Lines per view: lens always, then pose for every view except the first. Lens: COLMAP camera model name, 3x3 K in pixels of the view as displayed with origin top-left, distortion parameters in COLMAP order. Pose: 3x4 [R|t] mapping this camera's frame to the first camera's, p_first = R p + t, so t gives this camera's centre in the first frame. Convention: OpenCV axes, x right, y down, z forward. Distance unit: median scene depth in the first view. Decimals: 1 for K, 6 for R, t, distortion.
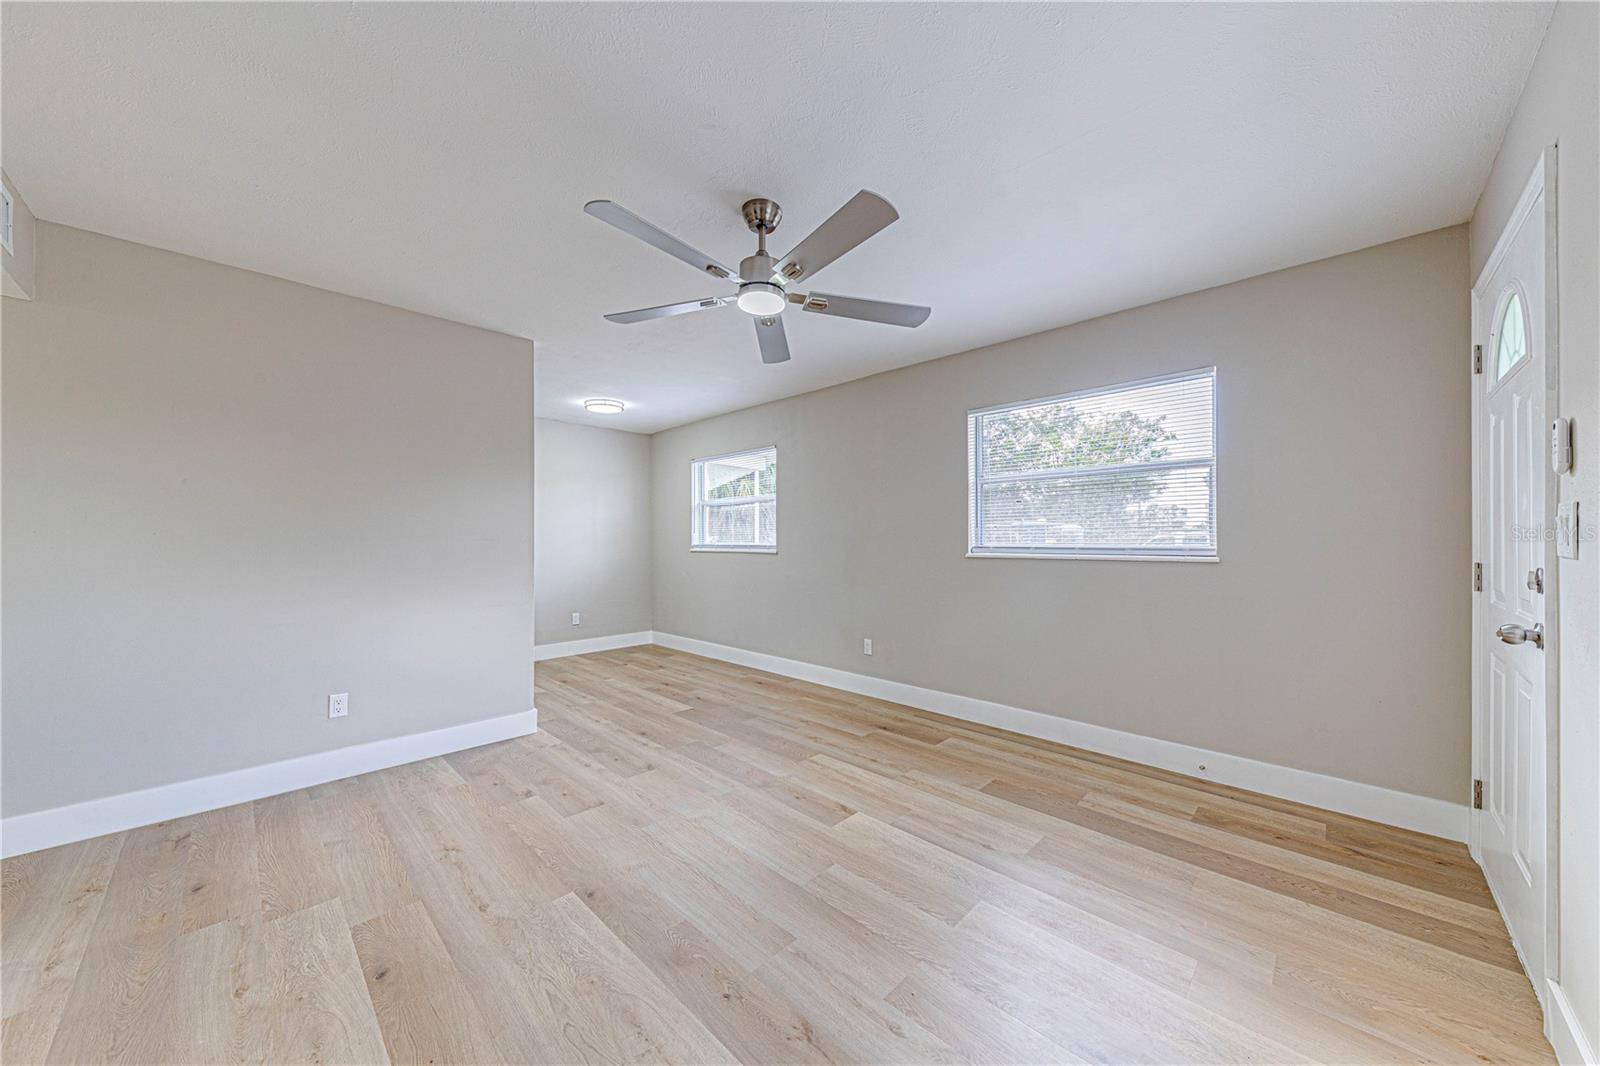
lens RADIAL K [[553.5, 0, 804.7], [0, 553.5, 539.9], [0, 0, 1]] dist [0.000182, -0.000806]
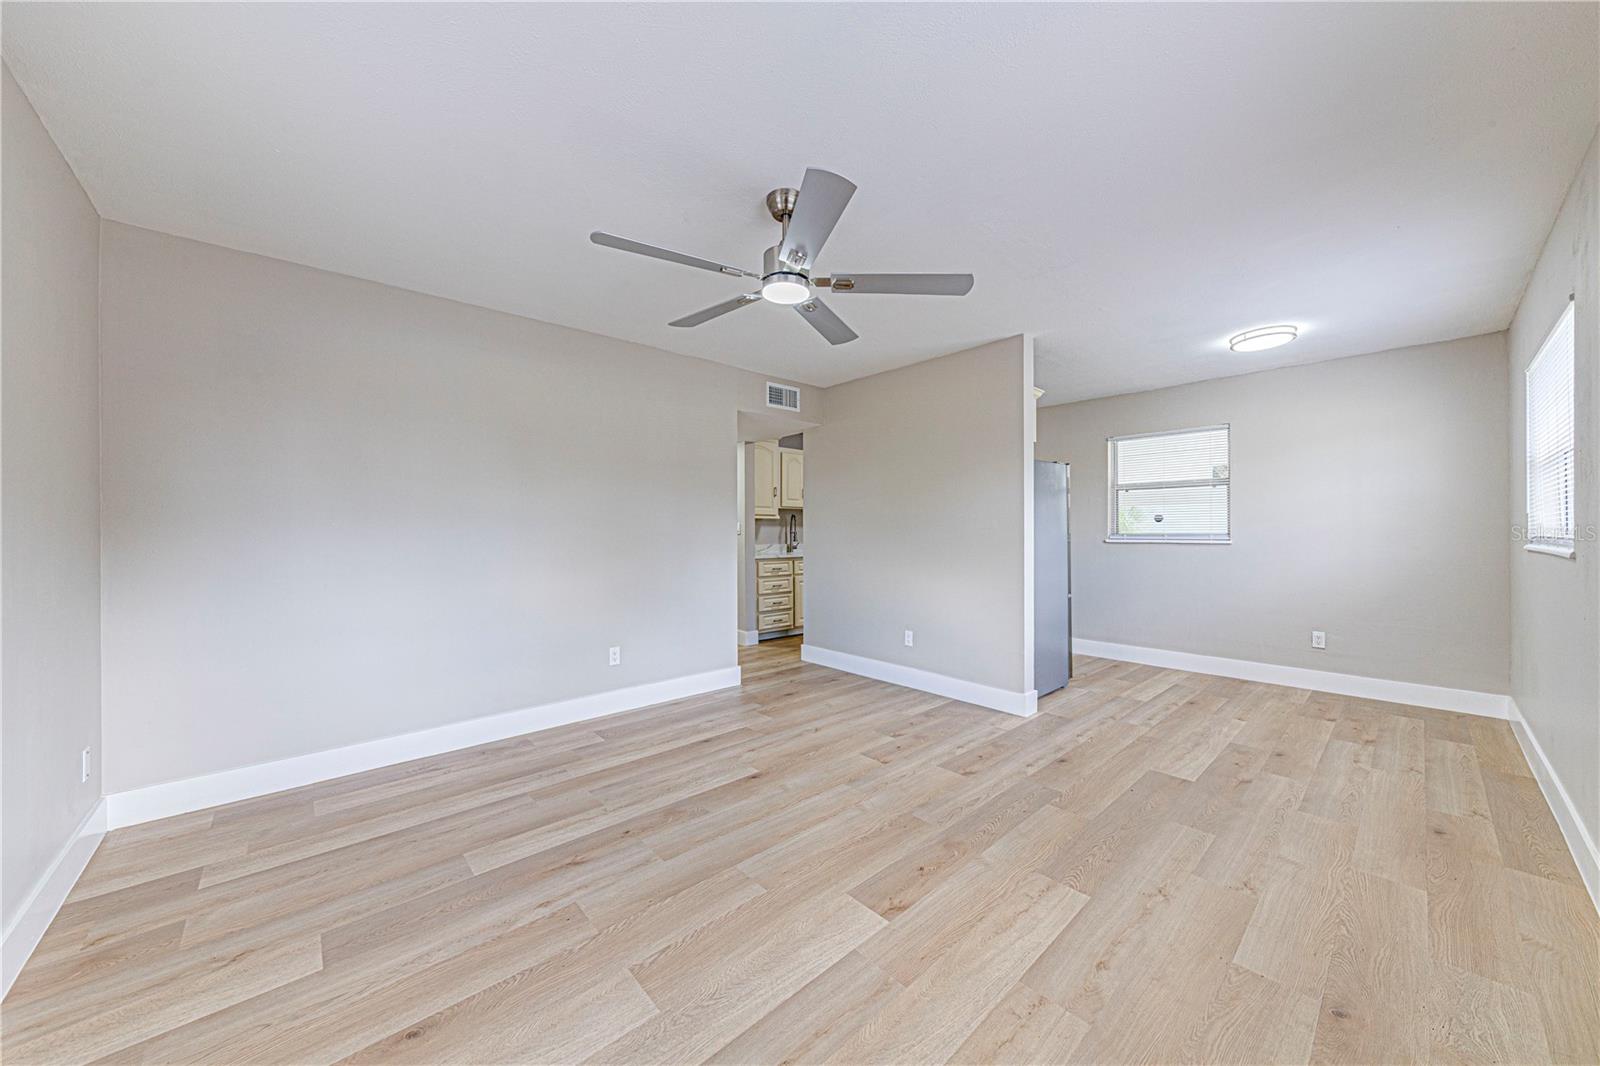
lens RADIAL K [[553.5, 0, 810.0], [0, 553.5, 534.5], [0, 0, 1]] dist [0.000182, -0.000806]
pose [[-0.058326, 0.009206, -0.998255, 0.675325], [0.003250, 0.999954, 0.009032, -0.000398], [0.998292, -0.002718, -0.058353, 0.805226]]
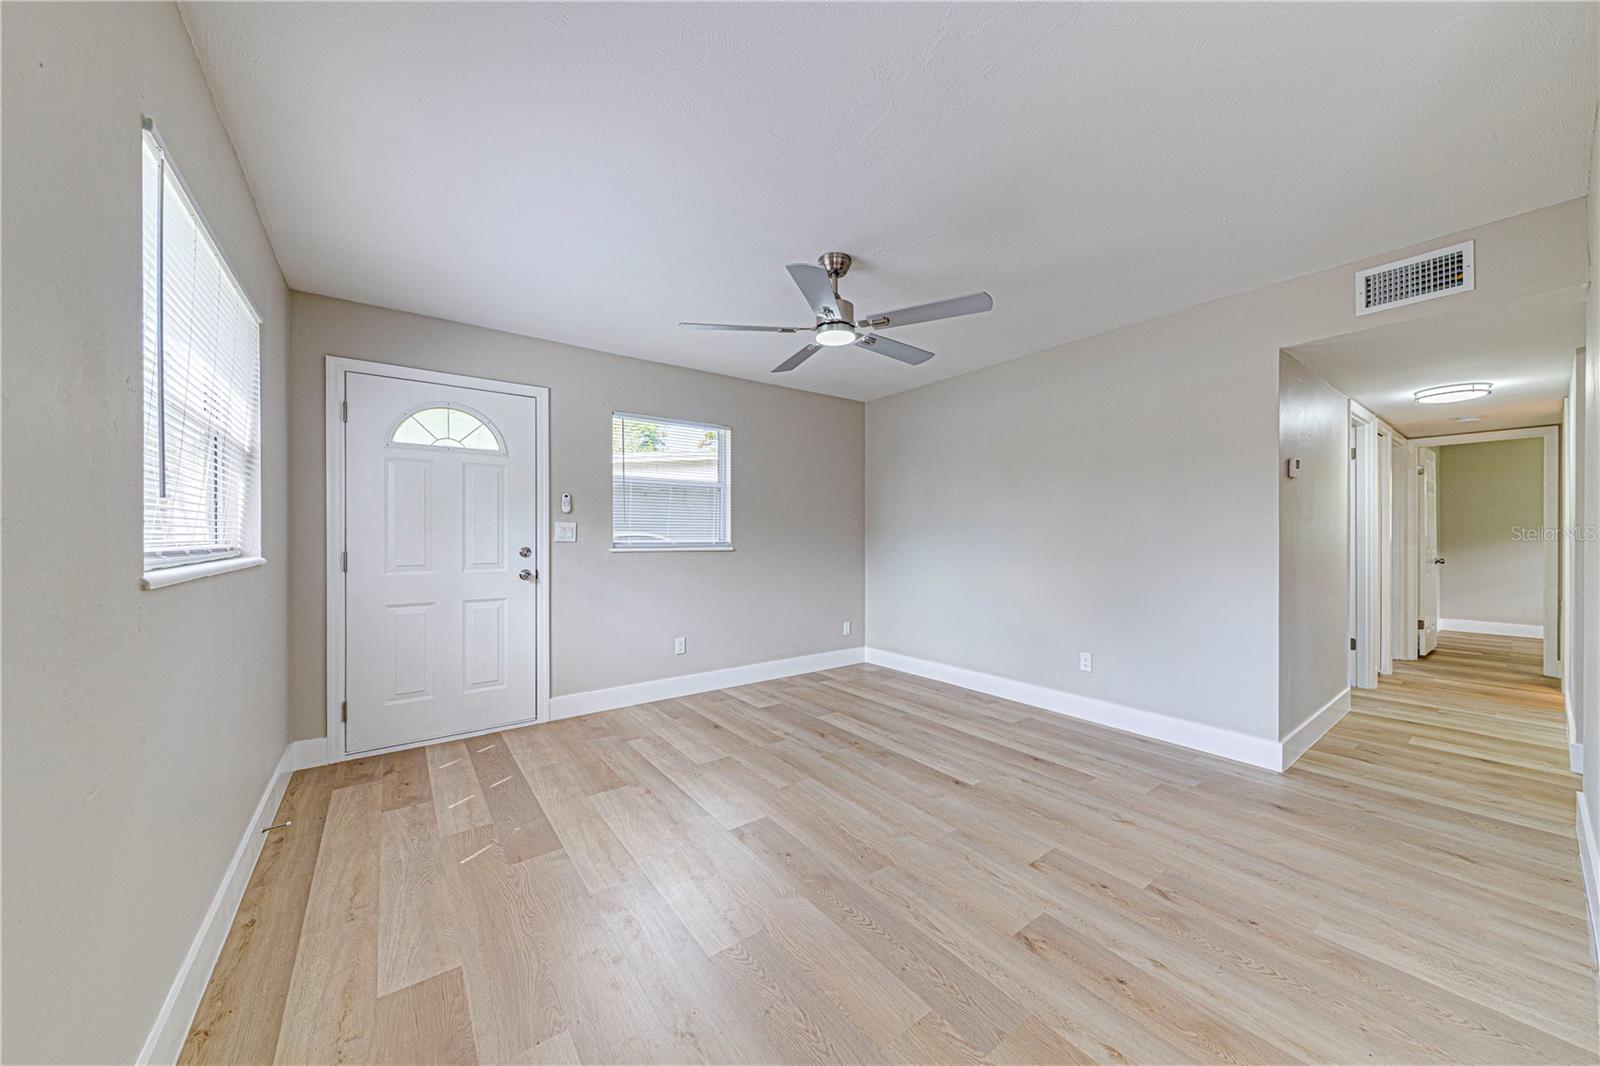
lens RADIAL K [[553.5, 0, 817.1], [0, 553.5, 534.3], [0, 0, 1]] dist [0.000182, -0.000806]
pose [[-0.989312, 0.003762, 0.145763, -0.156292], [0.003470, 0.999991, -0.002260, 0.002509], [-0.145771, -0.001730, -0.989317, 1.612045]]
